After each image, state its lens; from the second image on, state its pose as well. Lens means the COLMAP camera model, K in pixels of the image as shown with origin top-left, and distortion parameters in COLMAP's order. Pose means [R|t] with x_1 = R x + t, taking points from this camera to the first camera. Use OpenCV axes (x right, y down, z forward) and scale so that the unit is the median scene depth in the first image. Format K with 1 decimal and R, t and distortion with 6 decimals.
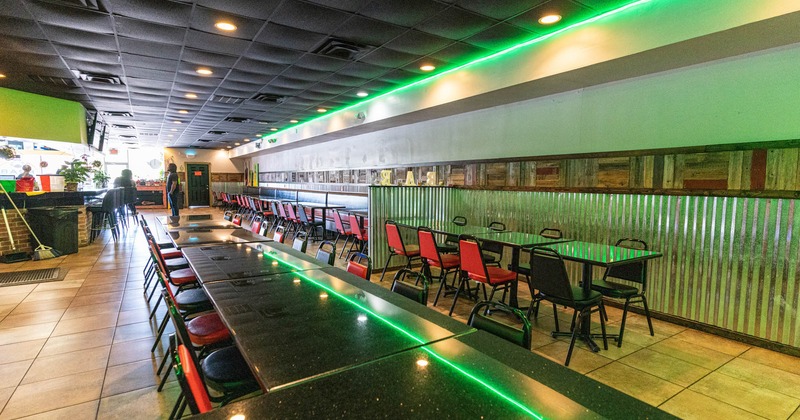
lens RADIAL K [[390.3, 0, 400.0], [0, 390.3, 210.0], [0, 0, 1]] dist [-0.002874, -0.000189]
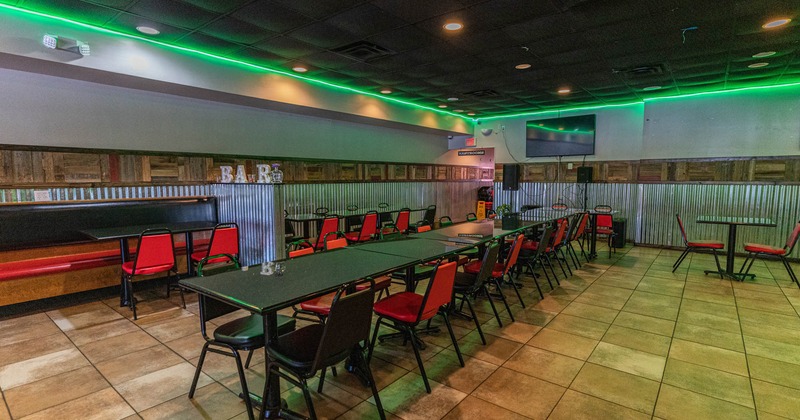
lens RADIAL K [[390.3, 0, 400.0], [0, 390.3, 210.0], [0, 0, 1]] dist [-0.002874, -0.000189]
pose [[-0.304460, -0.092346, 0.948038, -1.156066], [0.062153, 0.991242, 0.116515, -0.106928], [-0.950495, 0.094397, -0.296054, 1.225203]]
